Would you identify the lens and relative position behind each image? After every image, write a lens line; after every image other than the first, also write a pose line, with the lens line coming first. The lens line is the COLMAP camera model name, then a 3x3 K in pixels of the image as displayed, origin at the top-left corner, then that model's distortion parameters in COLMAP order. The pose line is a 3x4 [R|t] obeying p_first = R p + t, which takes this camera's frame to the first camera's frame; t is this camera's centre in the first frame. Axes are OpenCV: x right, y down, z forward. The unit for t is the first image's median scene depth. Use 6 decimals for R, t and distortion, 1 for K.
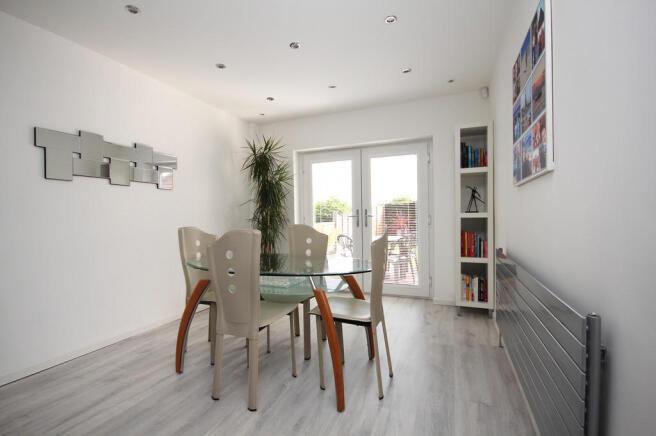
lens RADIAL K [[315.5, 0, 328.0], [0, 315.5, 223.1], [0, 0, 1]] dist [0.019522, 0.000020]
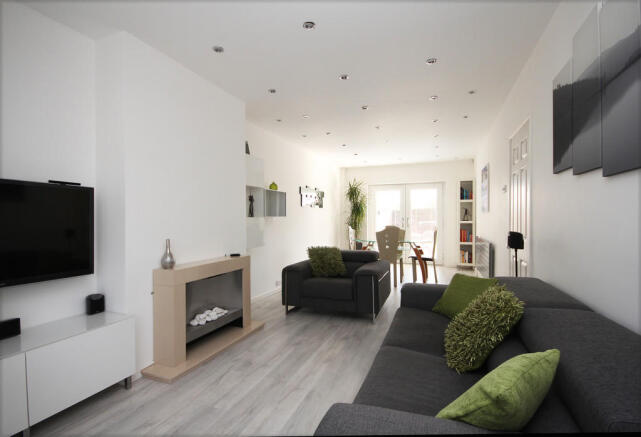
lens RADIAL K [[312.4, 0, 320.5], [0, 312.4, 218.5], [0, 0, 1]] dist [-0.000874, -0.000090]
pose [[0.999889, 0.010944, 0.010157, -0.520925], [-0.010866, 0.999911, -0.007738, -0.021894], [-0.010241, 0.007627, 0.999918, -1.048361]]
